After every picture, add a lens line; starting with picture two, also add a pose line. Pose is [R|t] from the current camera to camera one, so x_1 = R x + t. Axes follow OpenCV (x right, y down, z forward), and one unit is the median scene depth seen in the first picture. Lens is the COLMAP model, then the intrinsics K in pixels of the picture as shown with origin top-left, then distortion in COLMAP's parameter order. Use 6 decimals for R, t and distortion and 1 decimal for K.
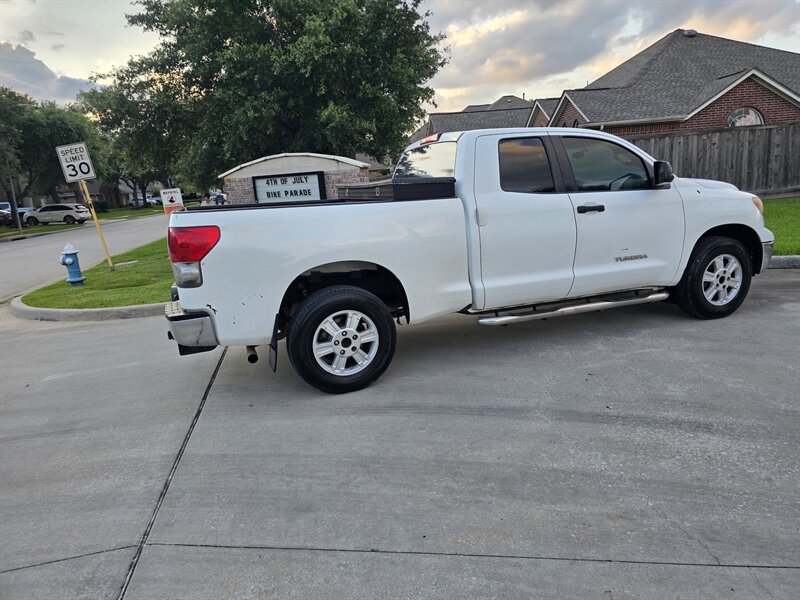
lens RADIAL K [[535.5, 0, 404.4], [0, 535.5, 292.1], [0, 0, 1]] dist [0.063760, -0.061402]
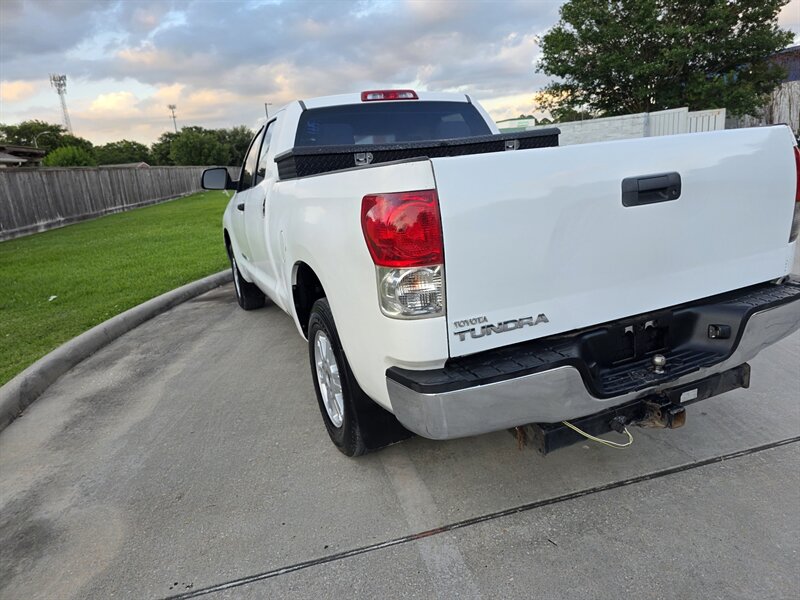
lens RADIAL K [[538.5, 0, 406.5], [0, 538.5, 304.3], [0, 0, 1]] dist [0.054845, -0.051476]
pose [[-0.054458, -0.174000, 0.983239, -0.712309], [0.291709, 0.938970, 0.182323, -0.130875], [-0.954956, 0.296748, -0.000377, 0.999474]]
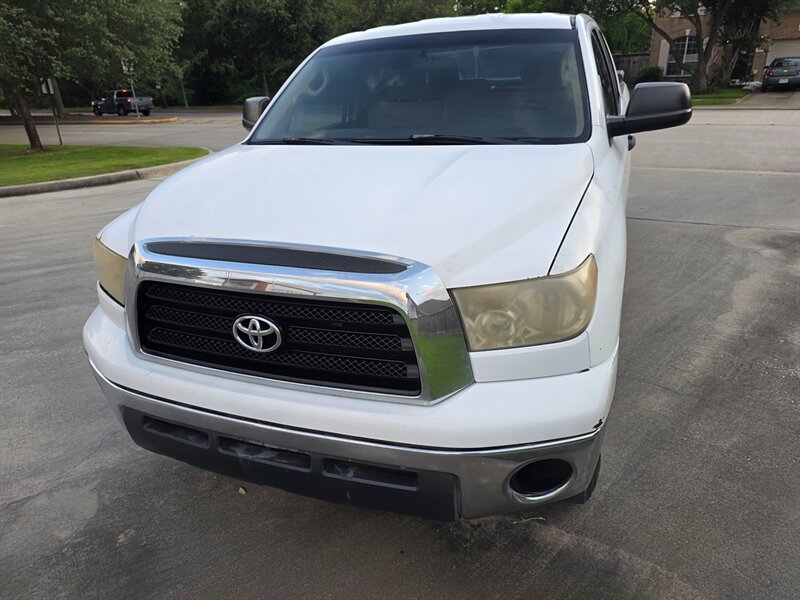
lens RADIAL K [[535.5, 0, 410.2], [0, 535.5, 307.7], [0, 0, 1]] dist [0.063760, -0.061402]
pose [[-0.651441, 0.392120, -0.649513, 0.785311], [-0.063958, 0.824657, 0.562005, -0.366311], [0.755999, 0.407655, -0.512136, 1.399662]]
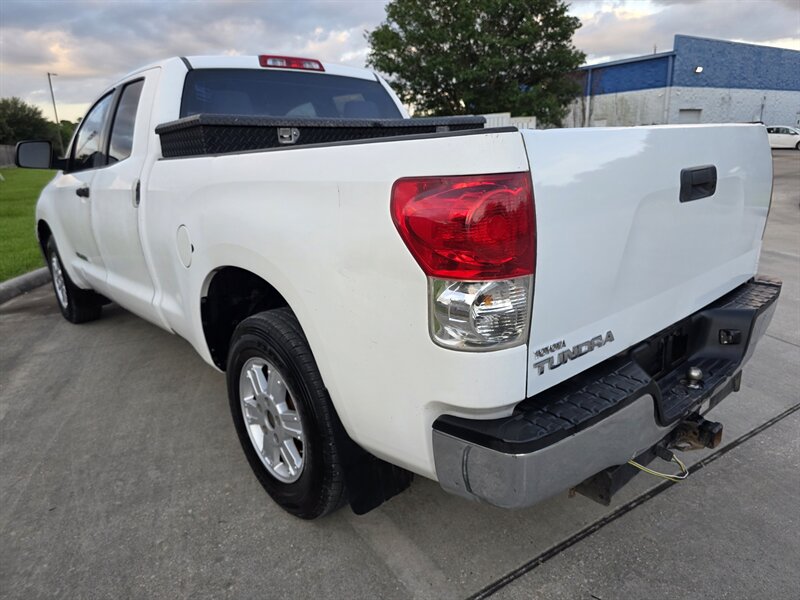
lens RADIAL K [[538.5, 0, 398.7], [0, 538.5, 298.6], [0, 0, 1]] dist [0.054845, -0.051476]
pose [[-0.359919, -0.167556, 0.917814, -0.593744], [0.253312, 0.929238, 0.268977, -0.156410], [-0.897937, 0.329304, -0.292007, 1.094151]]
